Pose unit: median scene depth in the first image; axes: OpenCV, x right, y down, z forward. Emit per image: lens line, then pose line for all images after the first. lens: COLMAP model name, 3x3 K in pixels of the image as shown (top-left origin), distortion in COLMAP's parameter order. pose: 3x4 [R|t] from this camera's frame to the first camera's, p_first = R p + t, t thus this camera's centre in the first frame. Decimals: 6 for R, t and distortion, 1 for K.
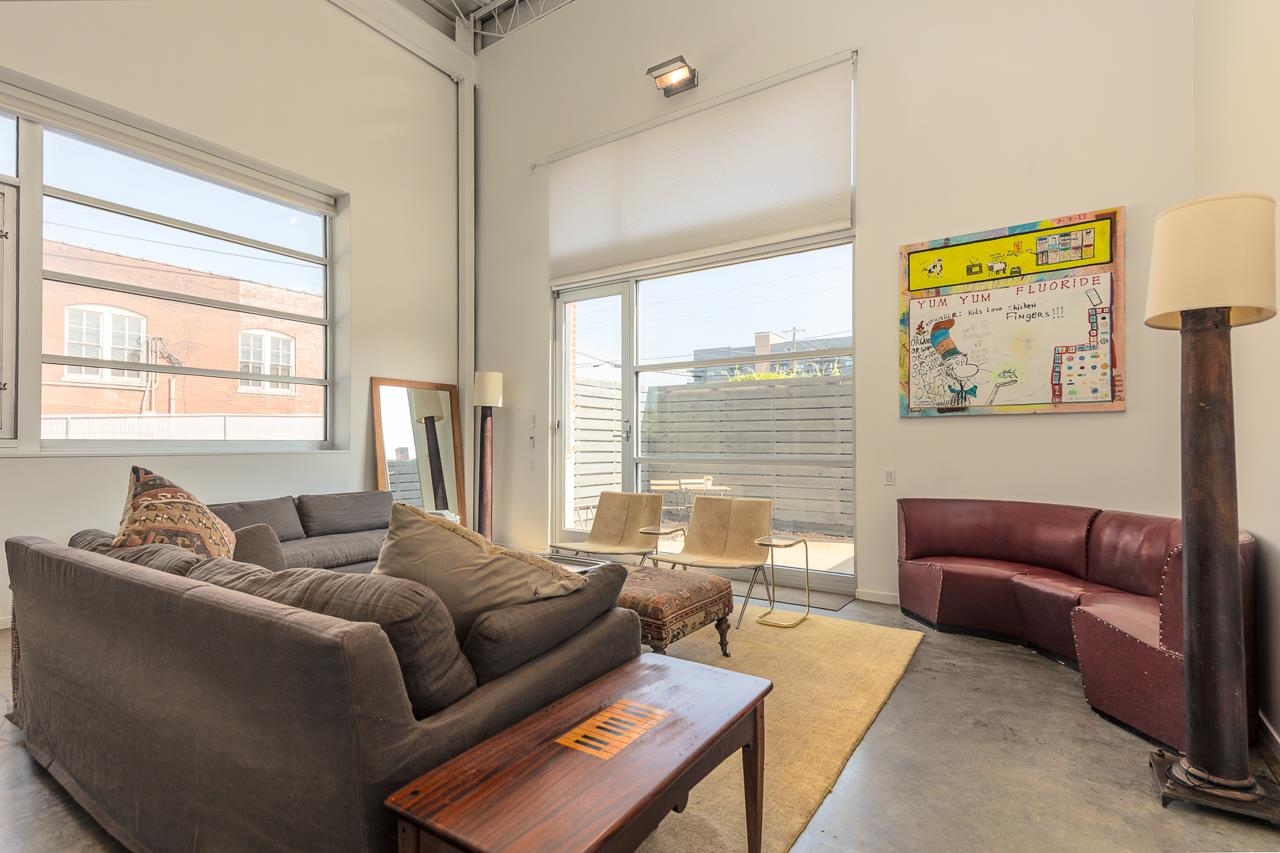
lens RADIAL K [[609.4, 0, 628.9], [0, 609.4, 428.1], [0, 0, 1]] dist [0.042421, -0.015058]
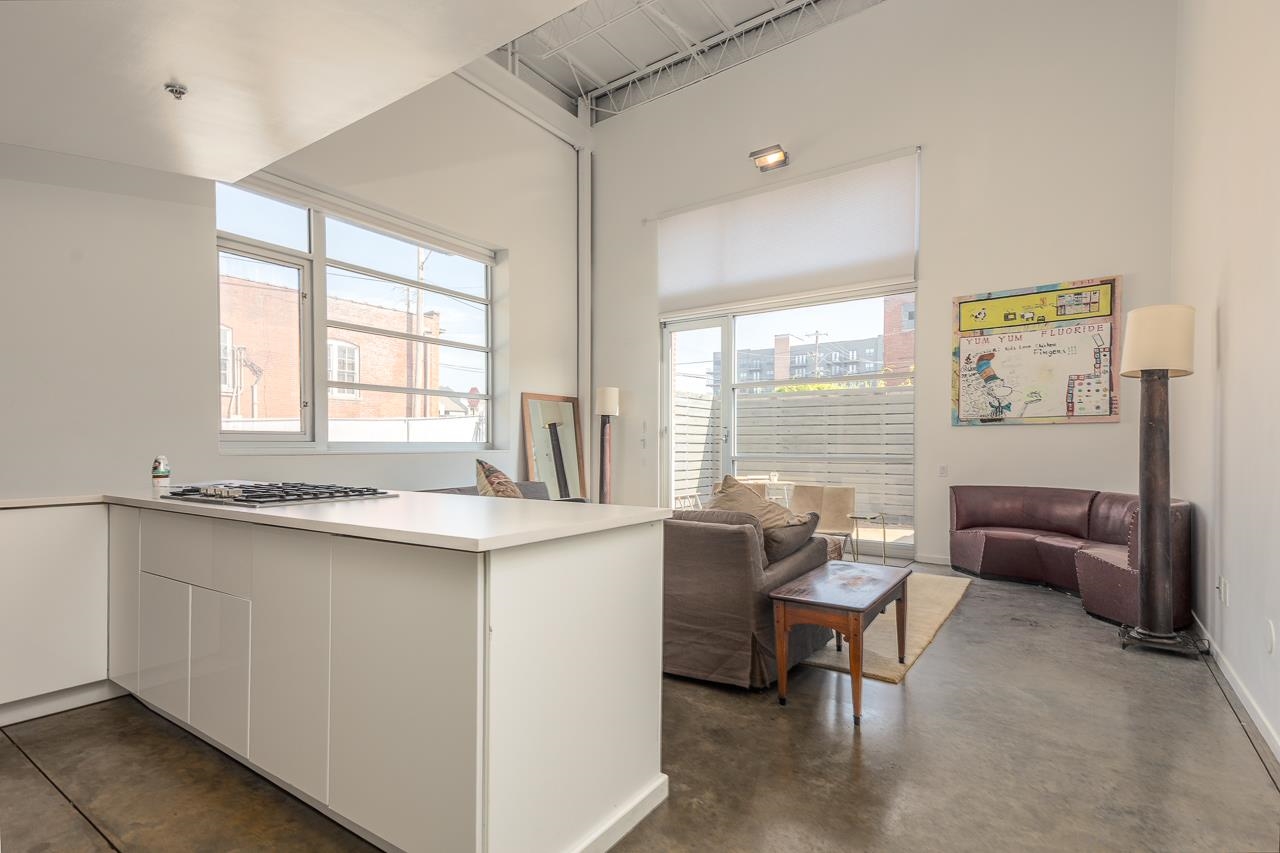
lens RADIAL K [[609.4, 0, 630.2], [0, 609.4, 443.1], [0, 0, 1]] dist [0.042421, -0.015058]
pose [[0.999814, 0.000668, -0.019262, -0.243861], [-0.000235, 0.999748, 0.022456, -0.010090], [0.019272, -0.022447, 0.999562, -0.372315]]
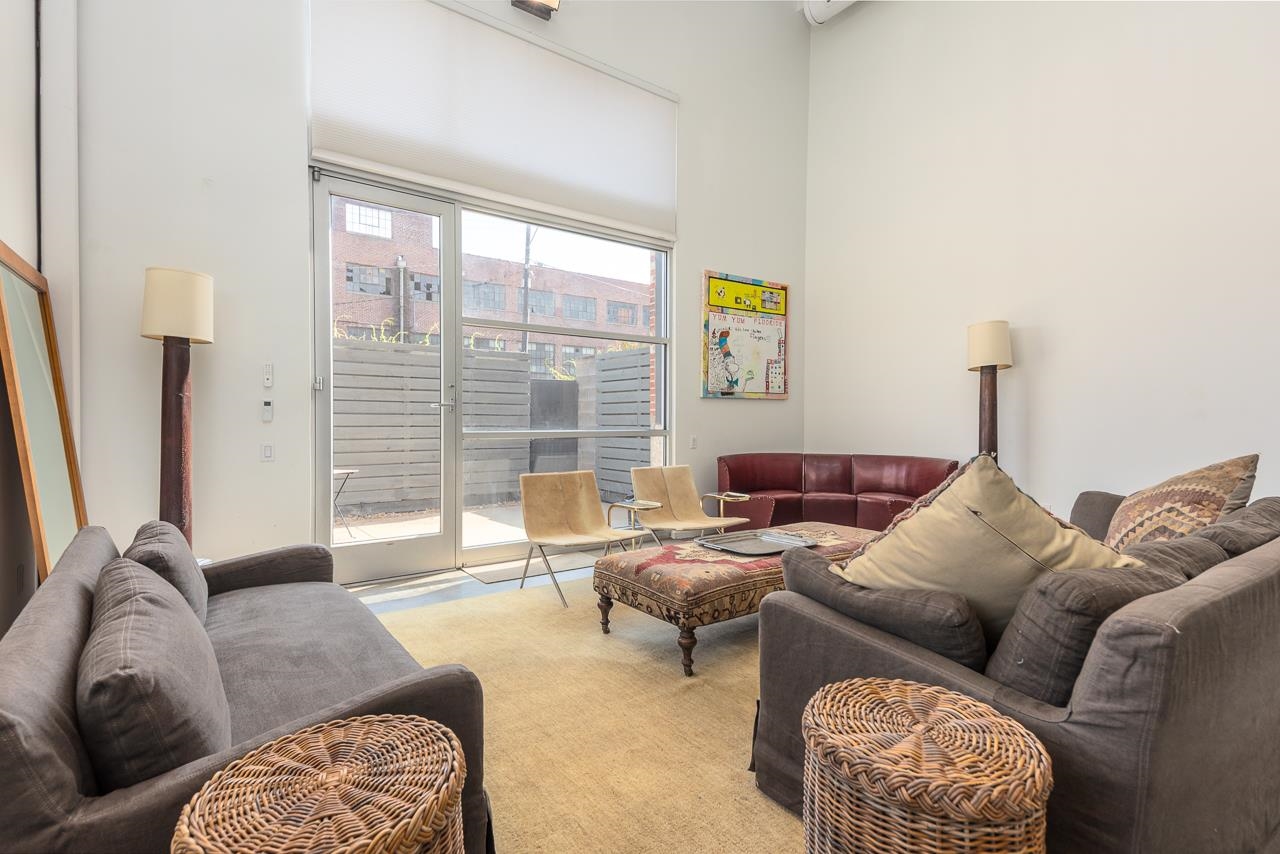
lens RADIAL K [[609.4, 0, 637.7], [0, 609.4, 422.3], [0, 0, 1]] dist [0.042421, -0.015058]
pose [[0.339213, -0.004481, 0.940699, -0.902454], [-0.030003, 0.999428, 0.015579, 0.021682], [-0.940231, -0.033508, 0.338884, 0.707650]]
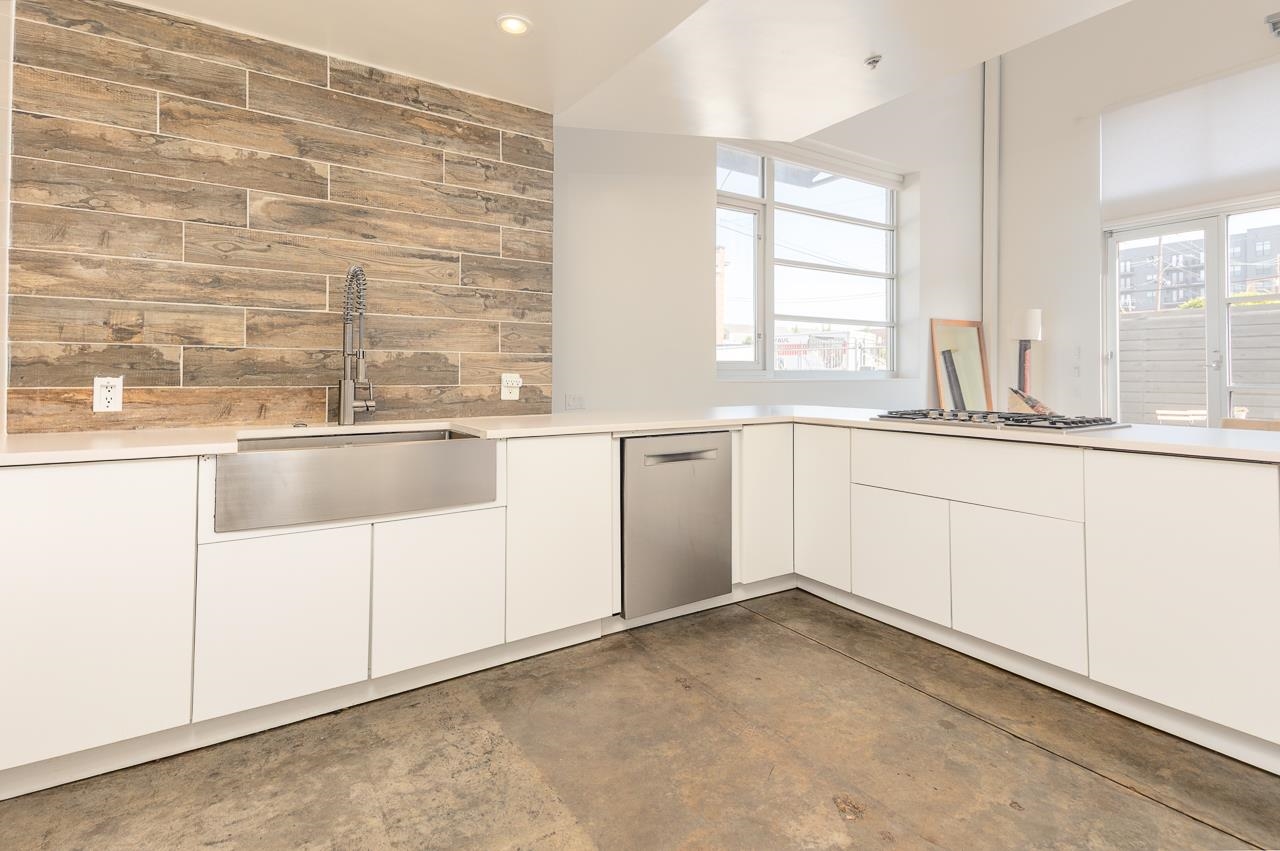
lens RADIAL K [[609.4, 0, 631.0], [0, 609.4, 363.4], [0, 0, 1]] dist [0.042421, -0.015058]
pose [[0.922561, -0.007669, -0.385776, -0.709600], [0.011432, 0.999907, 0.007463, -0.013919], [0.385682, -0.011295, 0.922562, -0.506302]]
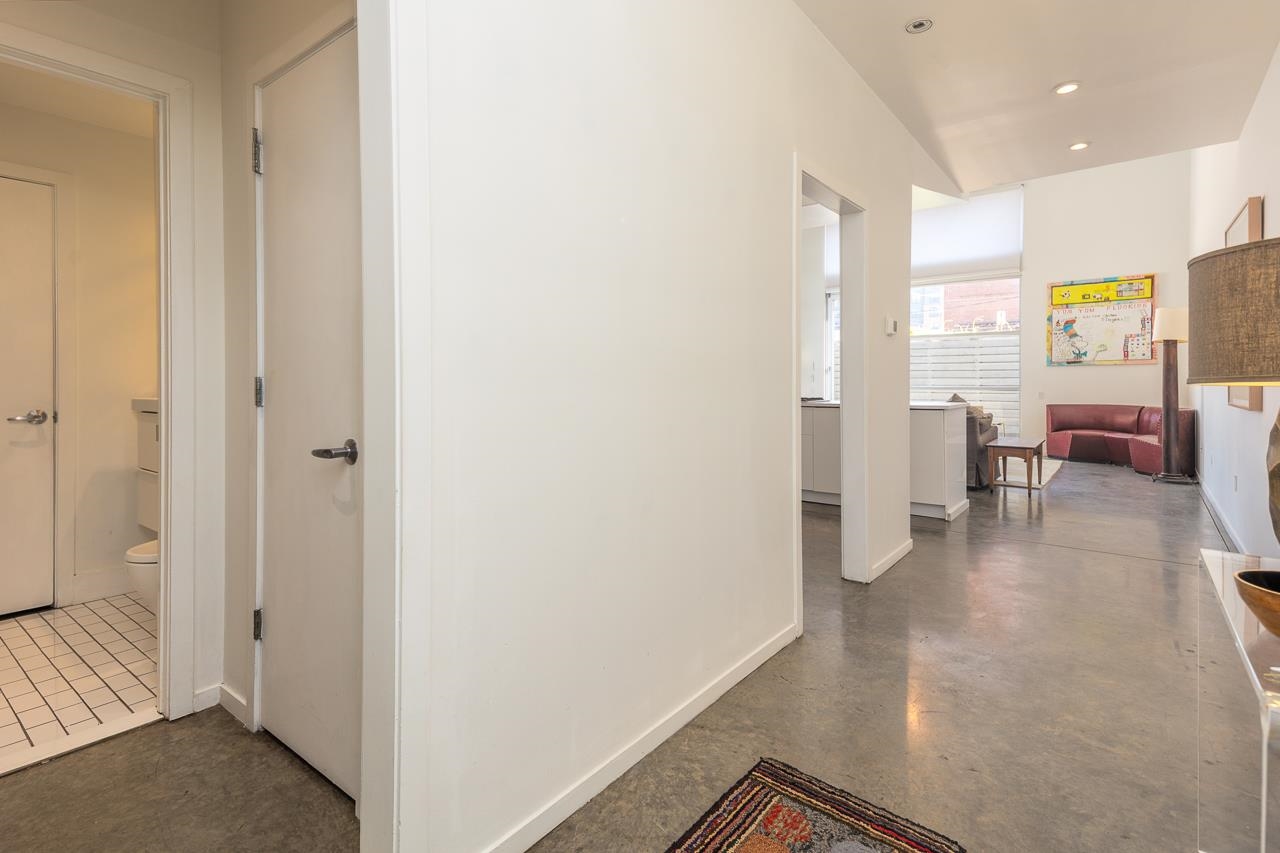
lens RADIAL K [[609.4, 0, 643.0], [0, 609.4, 378.8], [0, 0, 1]] dist [0.042421, -0.015058]
pose [[0.997940, -0.003108, -0.064076, -0.819752], [0.004675, 0.999693, 0.024326, -0.032059], [0.063981, -0.024575, 0.997649, -1.224646]]
